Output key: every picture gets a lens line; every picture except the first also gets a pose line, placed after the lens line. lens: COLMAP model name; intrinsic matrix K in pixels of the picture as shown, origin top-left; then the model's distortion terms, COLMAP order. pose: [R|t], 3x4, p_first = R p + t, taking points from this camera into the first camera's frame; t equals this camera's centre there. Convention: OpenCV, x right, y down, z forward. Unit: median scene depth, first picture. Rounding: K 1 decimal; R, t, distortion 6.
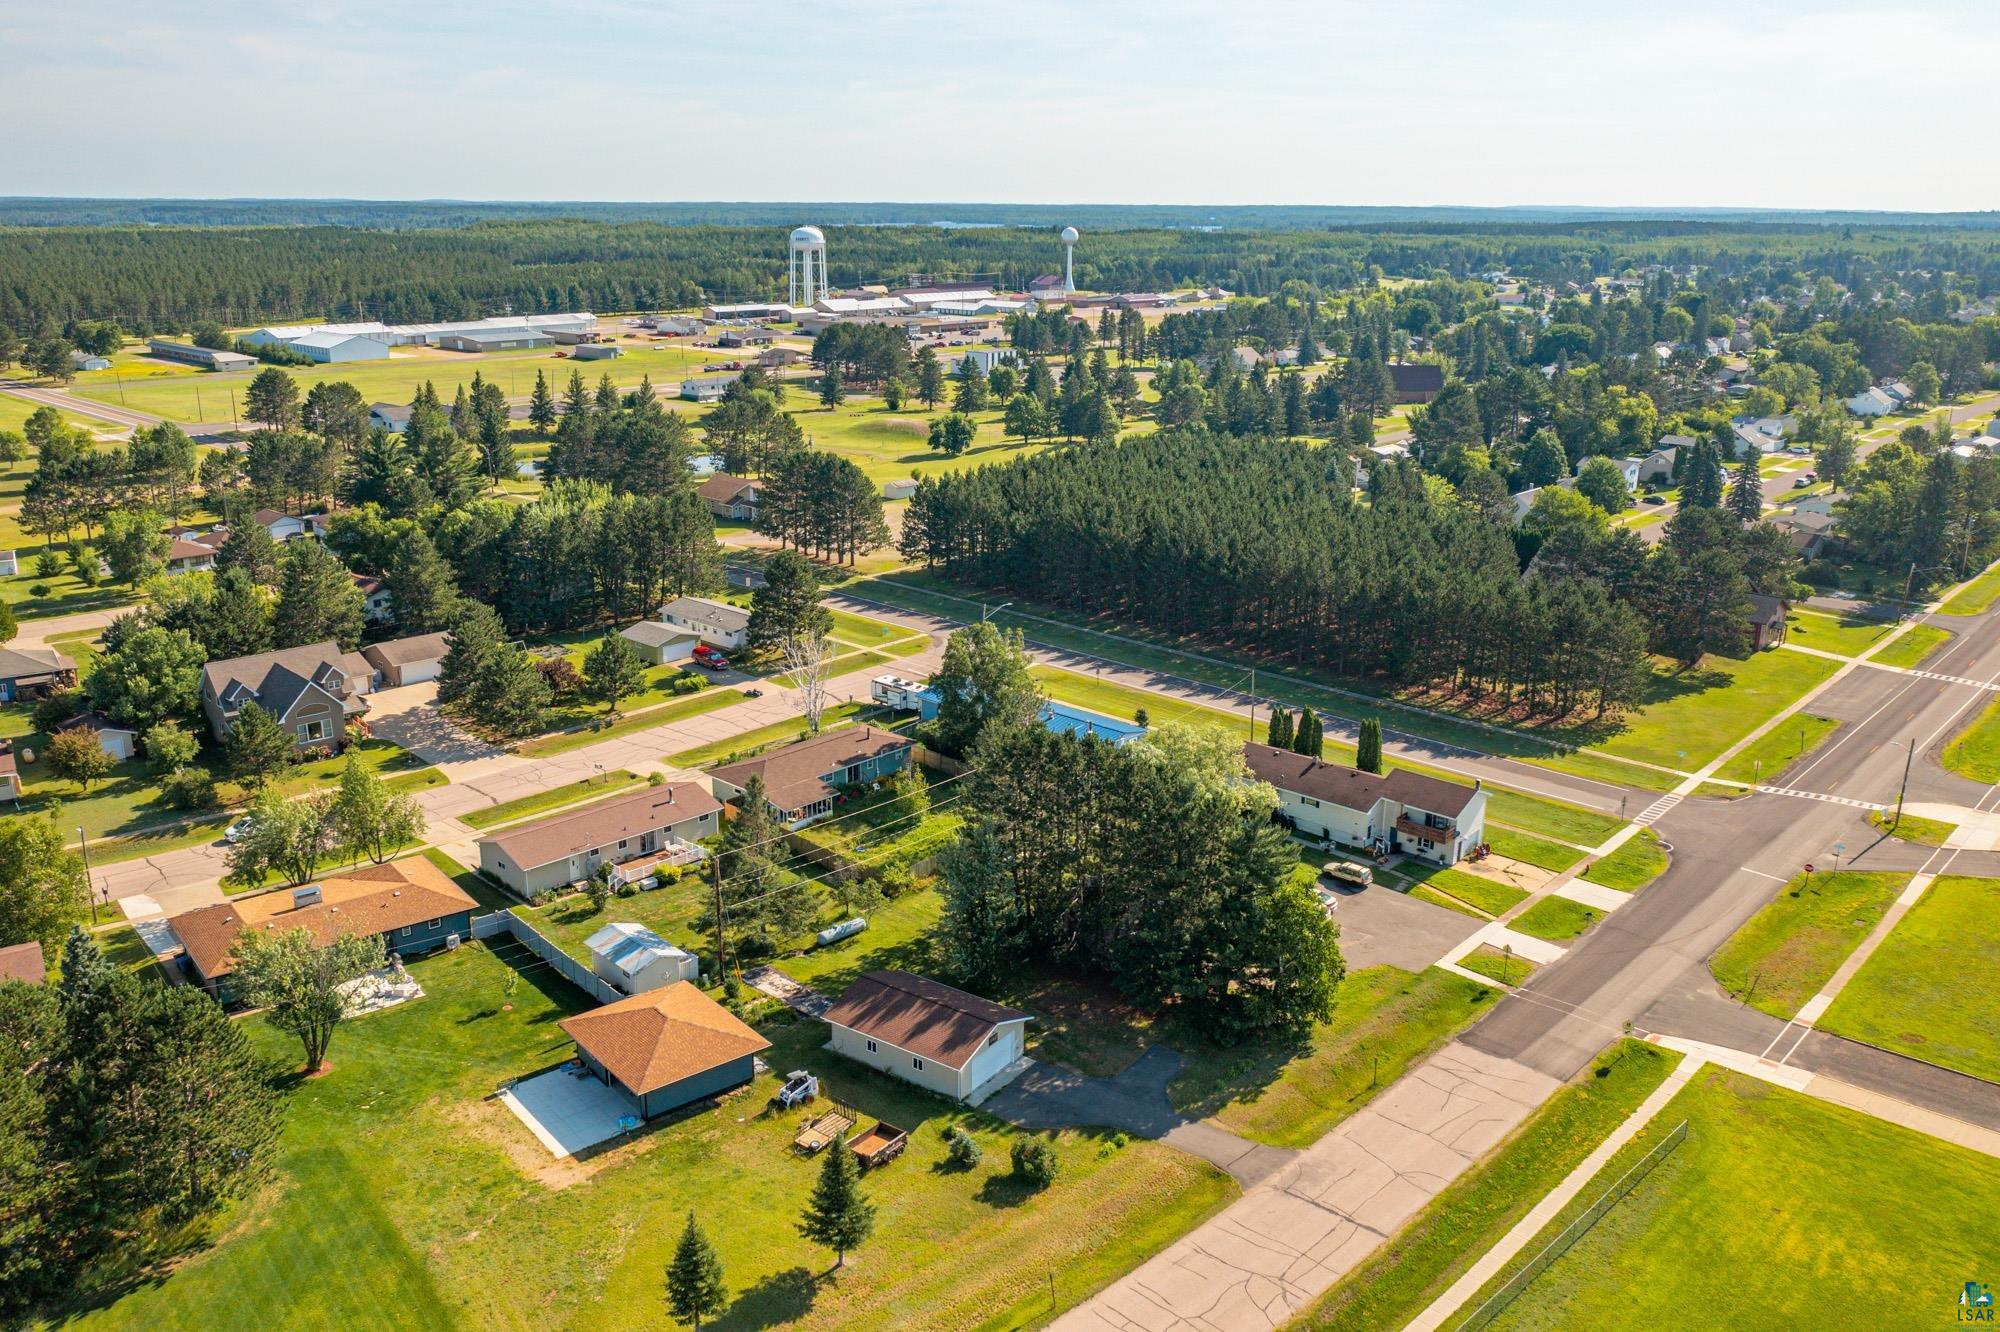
lens RADIAL K [[1582.0, 0, 1000.0], [0, 1582.0, 666.0], [0, 0, 1]] dist [-0.015443, 0.000092]
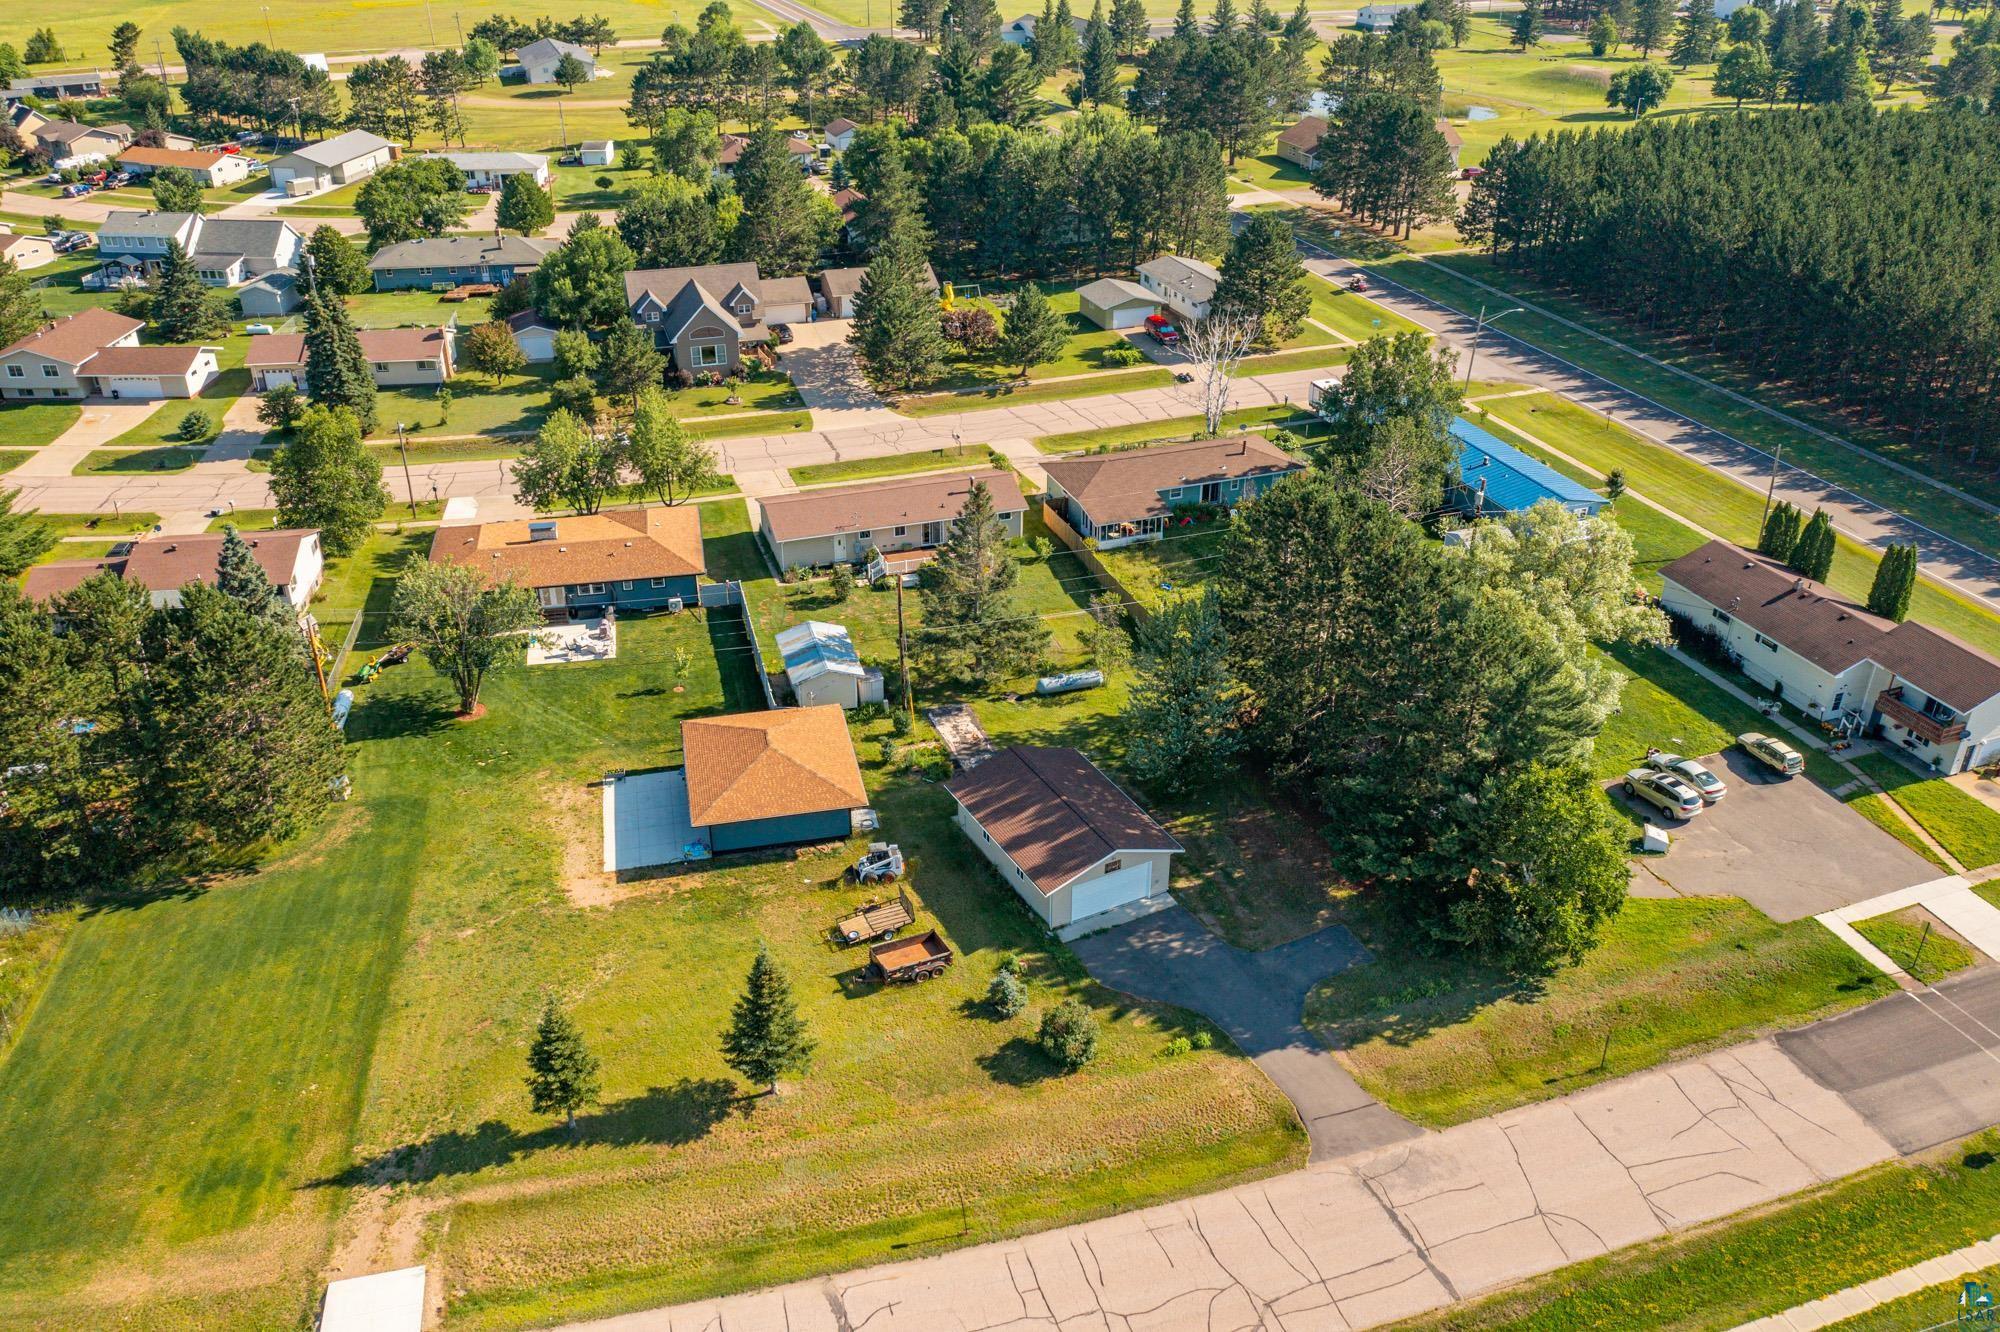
lens RADIAL K [[1582.0, 0, 1000.0], [0, 1582.0, 666.0], [0, 0, 1]] dist [-0.015443, 0.000092]
pose [[0.889652, 0.213463, -0.403674, 0.180785], [-0.122627, 0.963221, 0.239096, -0.033248], [0.439866, -0.163211, 0.883108, 0.211510]]
